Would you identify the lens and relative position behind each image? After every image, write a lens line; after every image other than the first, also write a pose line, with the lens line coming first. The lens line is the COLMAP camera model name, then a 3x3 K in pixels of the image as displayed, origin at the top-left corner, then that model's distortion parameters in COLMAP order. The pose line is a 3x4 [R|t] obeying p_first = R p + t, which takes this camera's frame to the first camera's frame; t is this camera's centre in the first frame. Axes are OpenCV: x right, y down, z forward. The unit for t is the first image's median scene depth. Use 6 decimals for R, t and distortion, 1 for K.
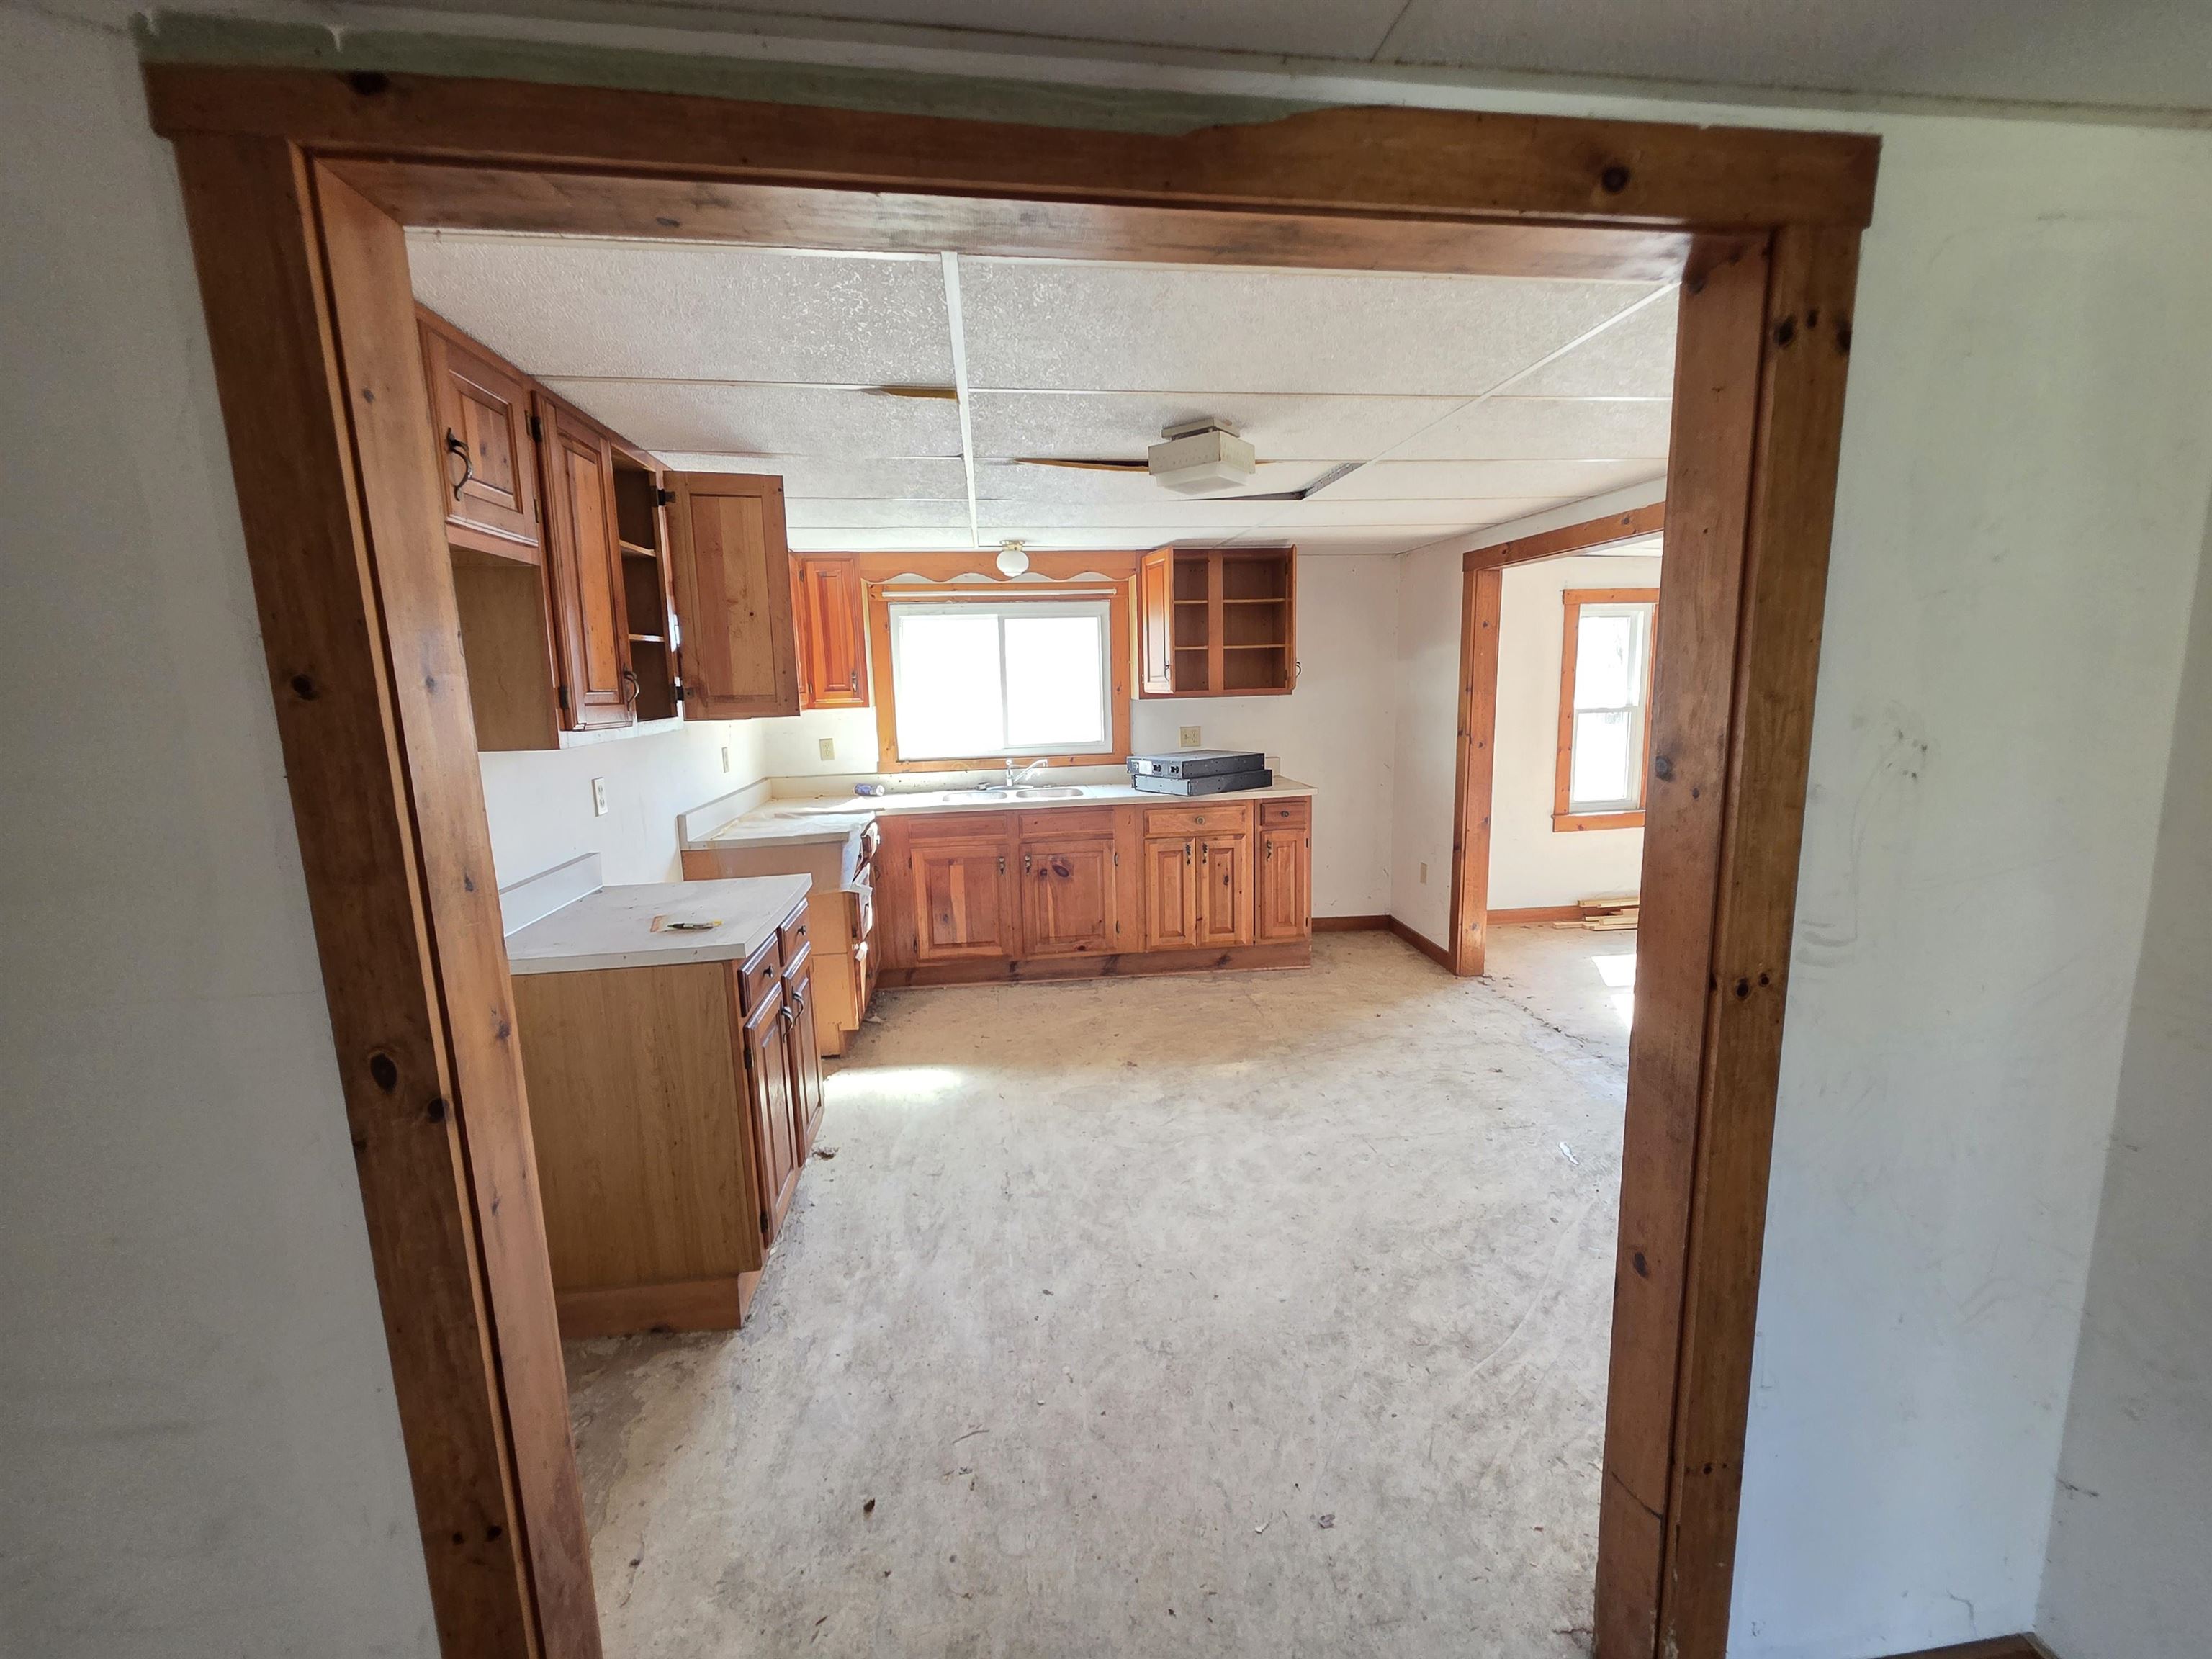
lens RADIAL K [[878.0, 0, 1108.1], [0, 878.0, 817.1], [0, 0, 1]] dist [-0.000331, 0.000768]
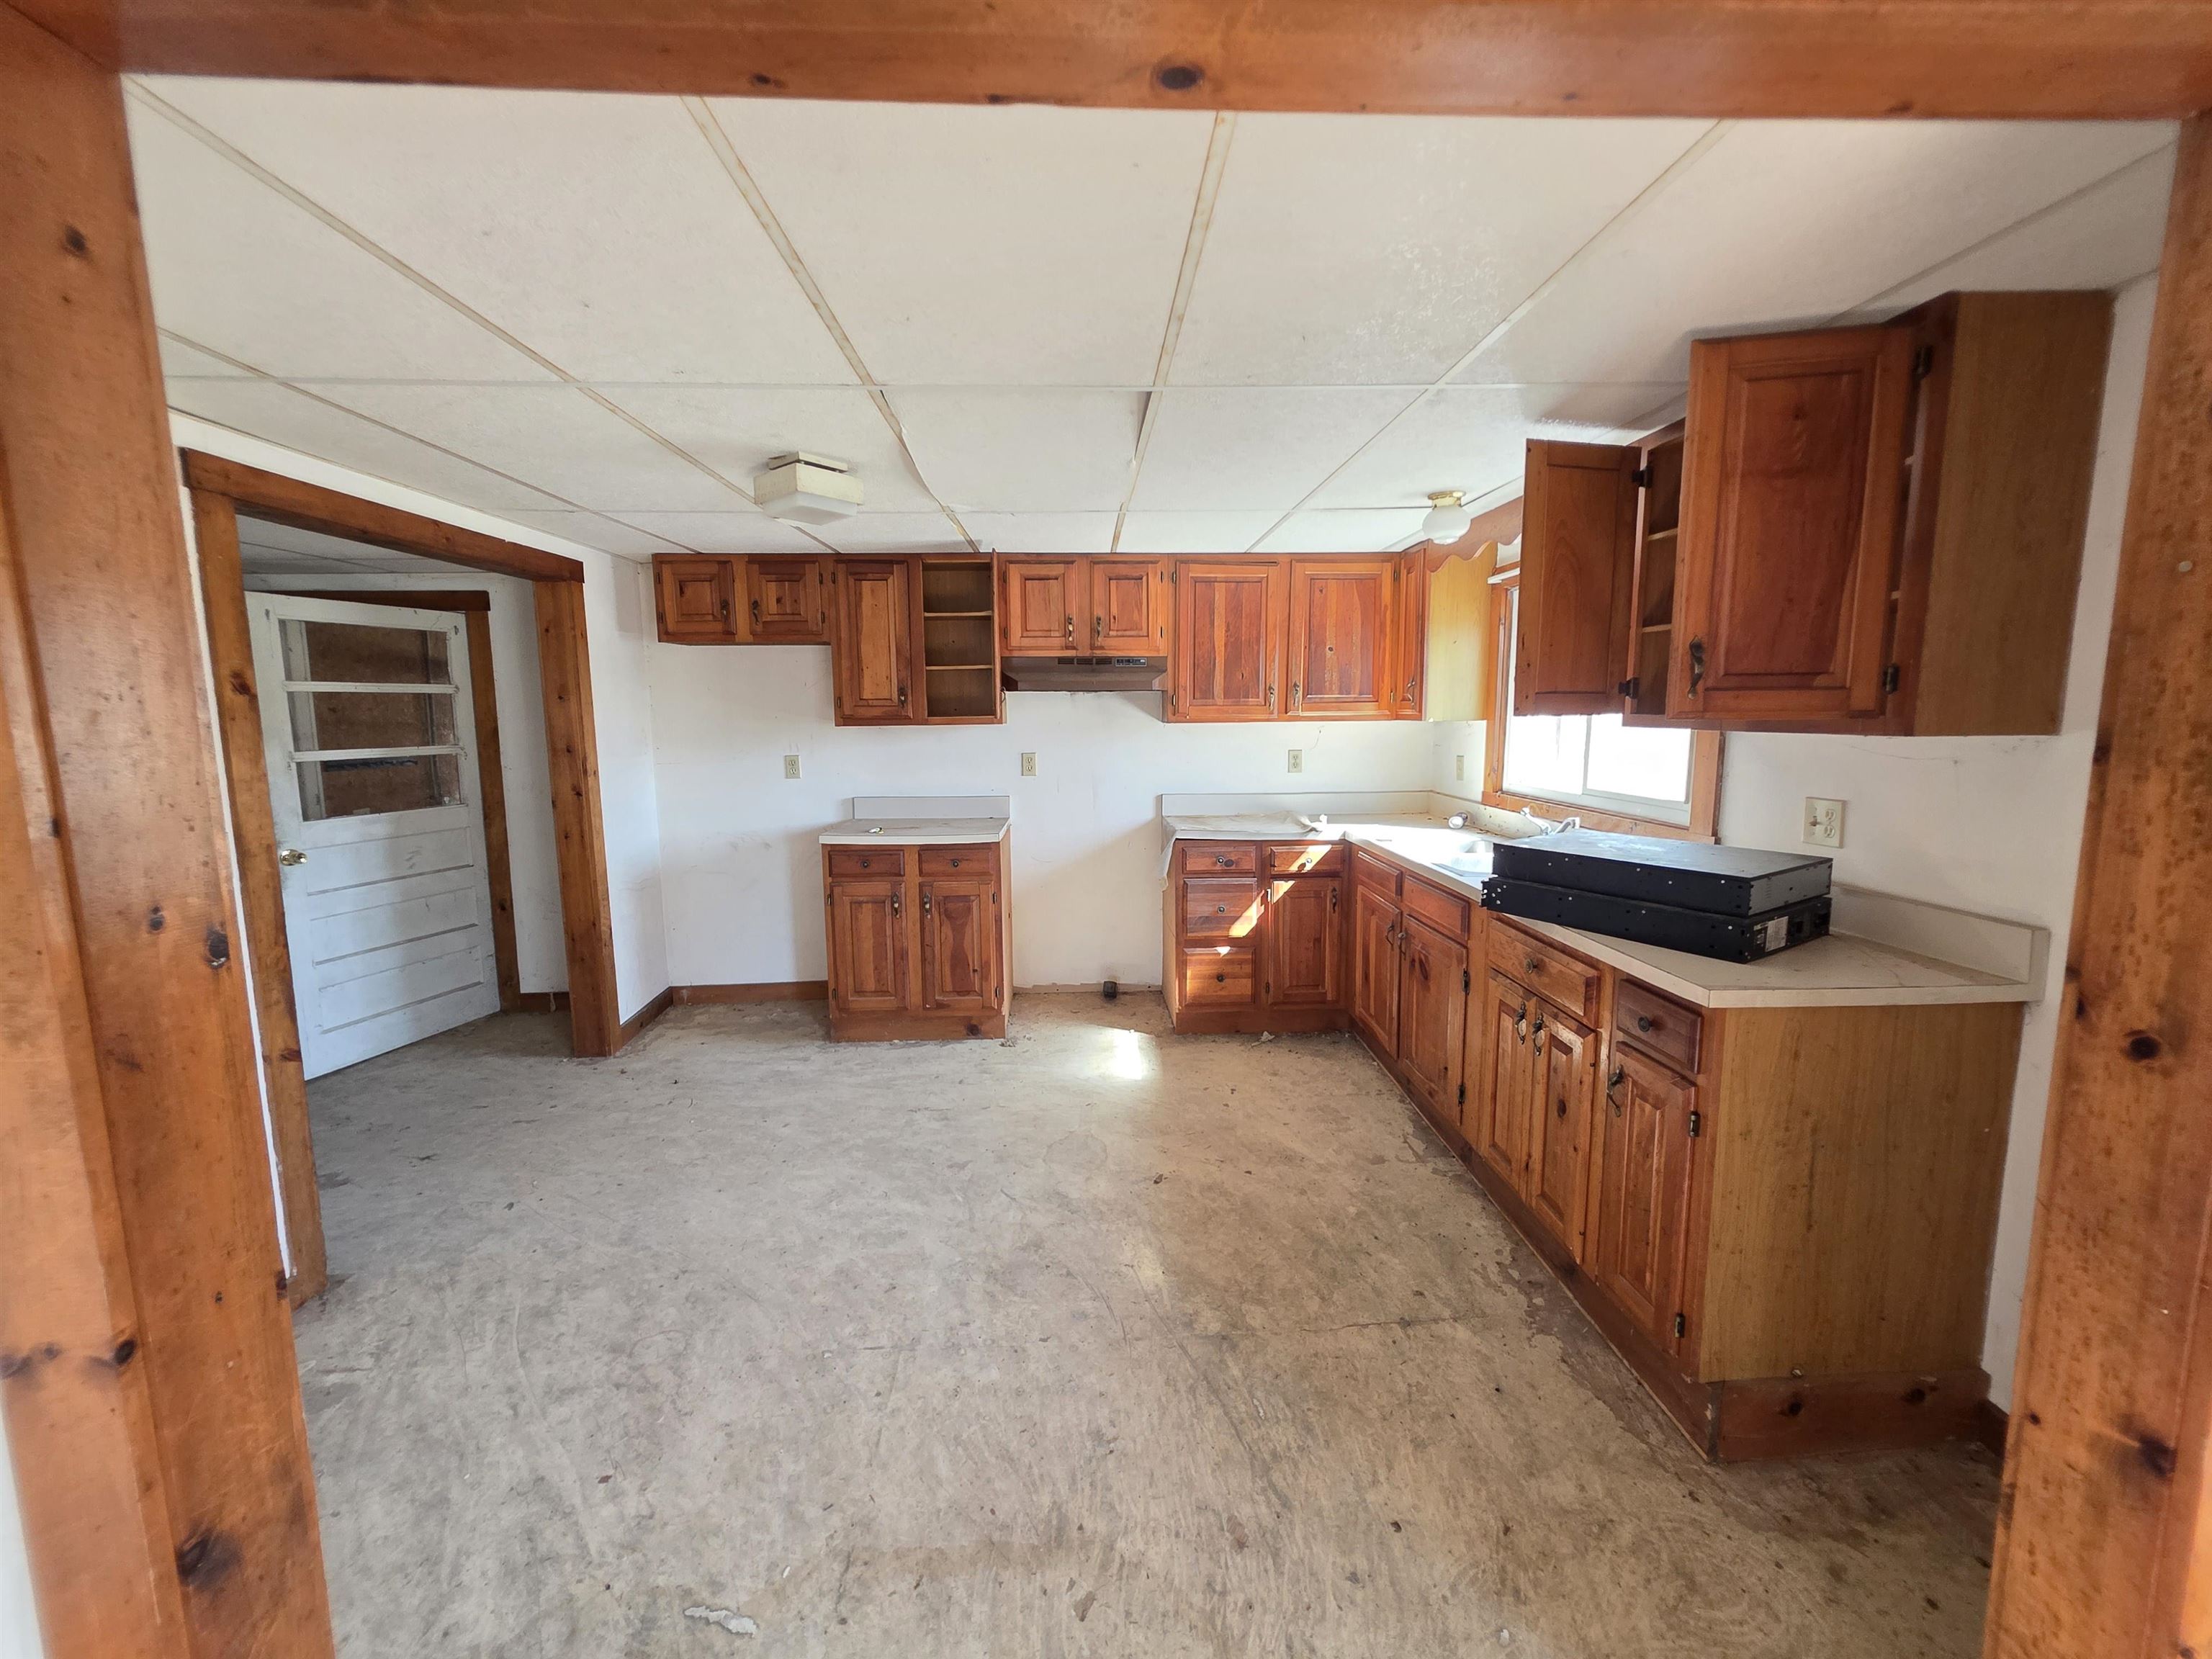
lens RADIAL K [[878.0, 0, 1108.1], [0, 878.0, 823.6], [0, 0, 1]] dist [-0.000331, 0.000768]
pose [[-0.085954, 0.154794, -0.984201, 0.826800], [-0.144751, 0.975434, 0.166057, -0.169696], [0.985728, 0.156737, -0.061436, 1.038916]]
